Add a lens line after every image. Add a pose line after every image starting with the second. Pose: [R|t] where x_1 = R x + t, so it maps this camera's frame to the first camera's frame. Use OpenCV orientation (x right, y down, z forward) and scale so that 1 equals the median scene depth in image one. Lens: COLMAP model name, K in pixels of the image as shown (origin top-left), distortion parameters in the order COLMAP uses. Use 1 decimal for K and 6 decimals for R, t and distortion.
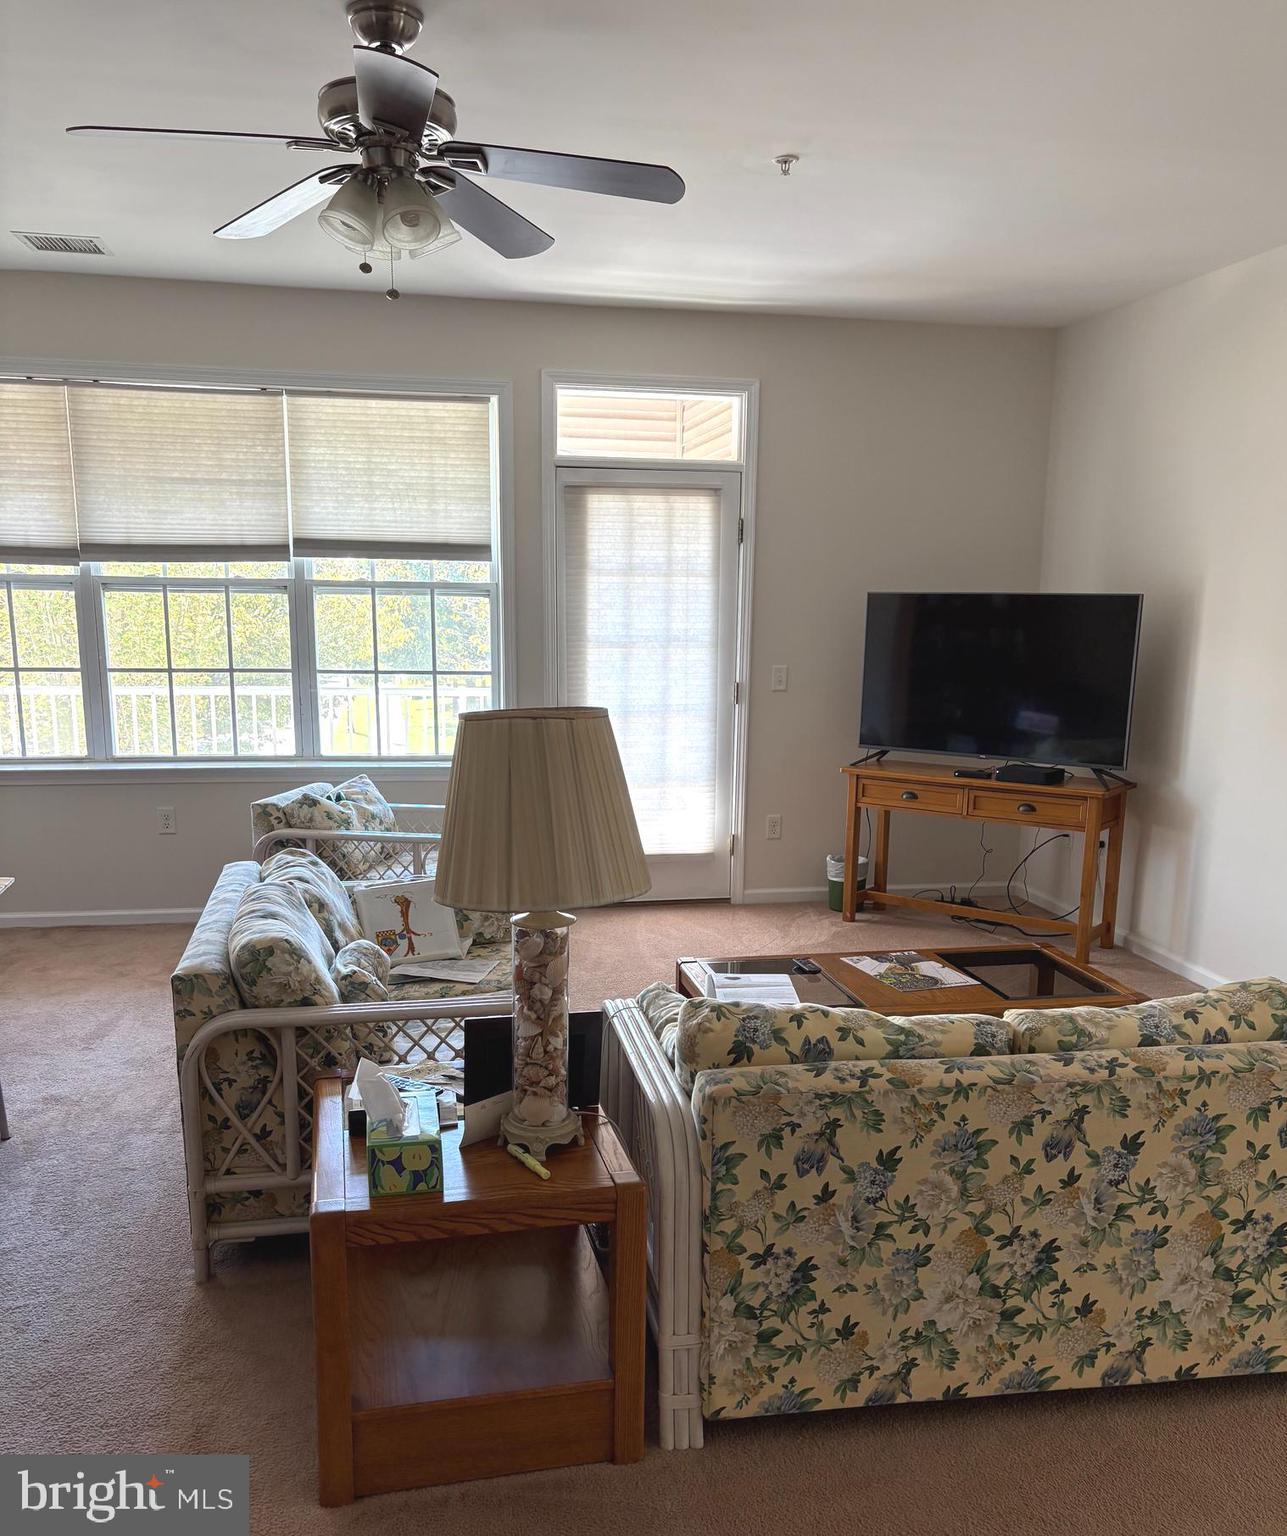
lens RADIAL K [[1336.2, 0, 668.3], [0, 1336.2, 892.1], [0, 0, 1]] dist [0.063651, -0.055745]
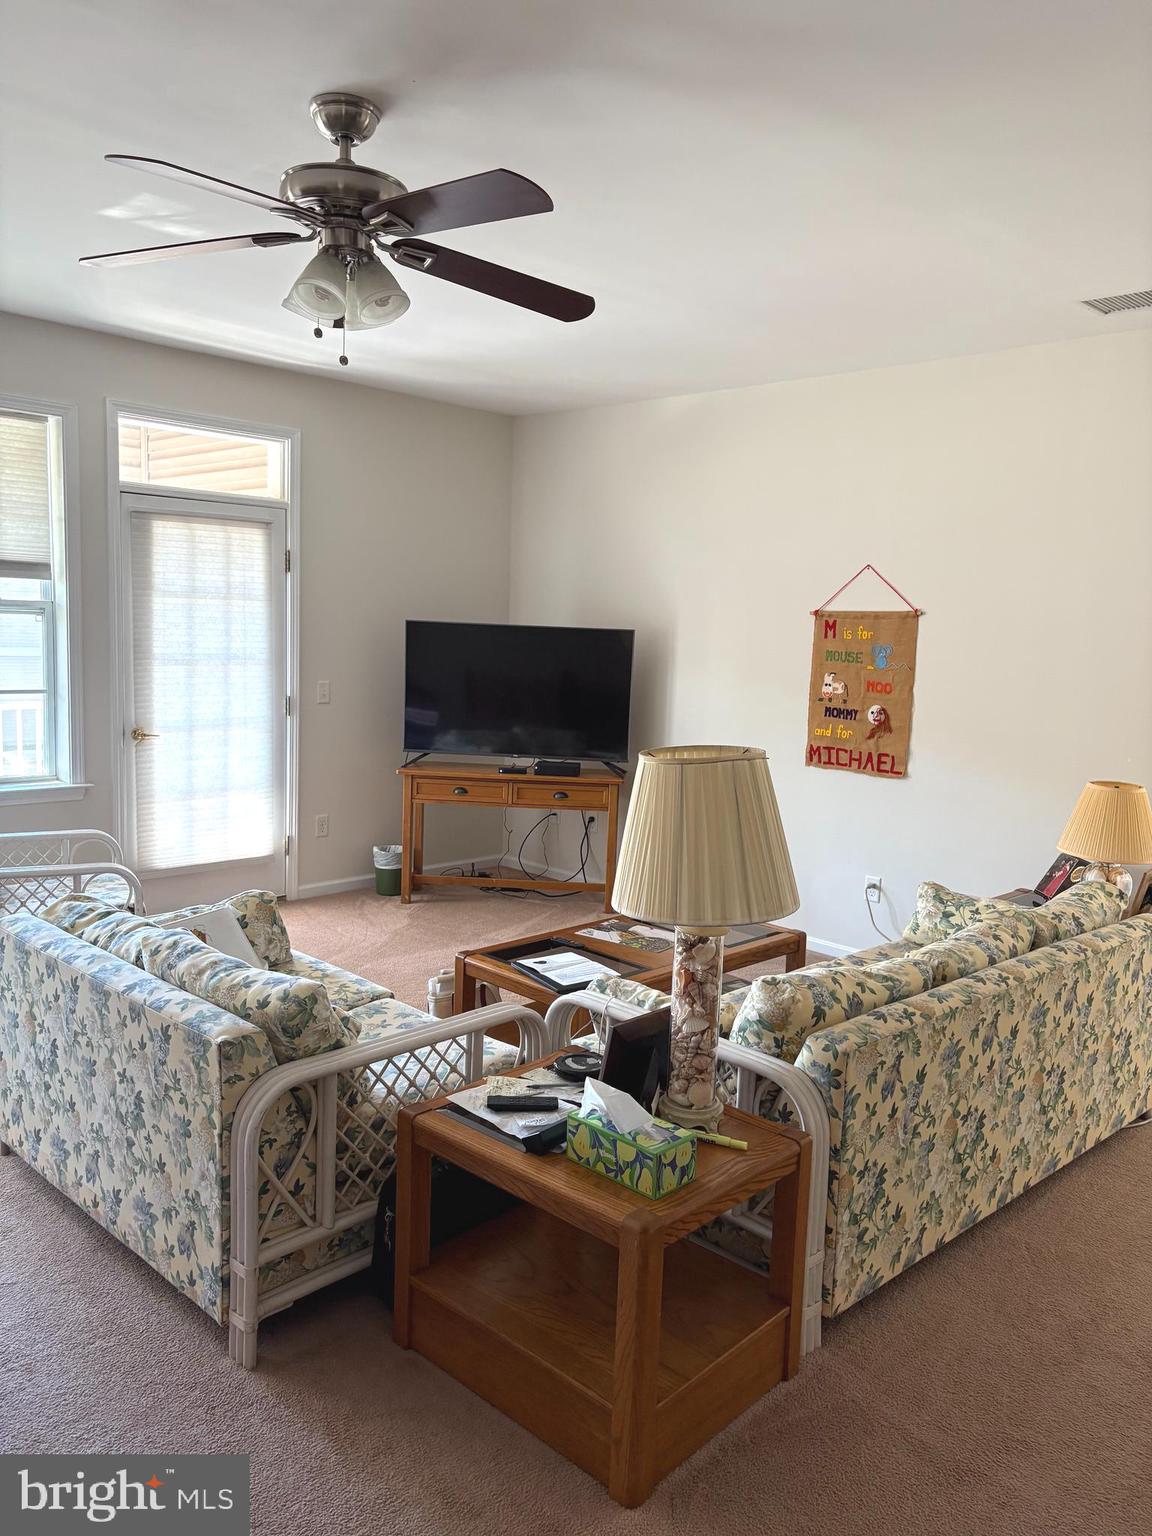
lens RADIAL K [[1180.6, 0, 576.3], [0, 1180.6, 775.7], [0, 0, 1]] dist [0.028556, -0.000063]
pose [[0.823042, -0.055813, 0.565232, -0.318821], [0.094132, 0.994802, -0.038837, -0.034449], [-0.560126, 0.085171, 0.824017, 0.082766]]
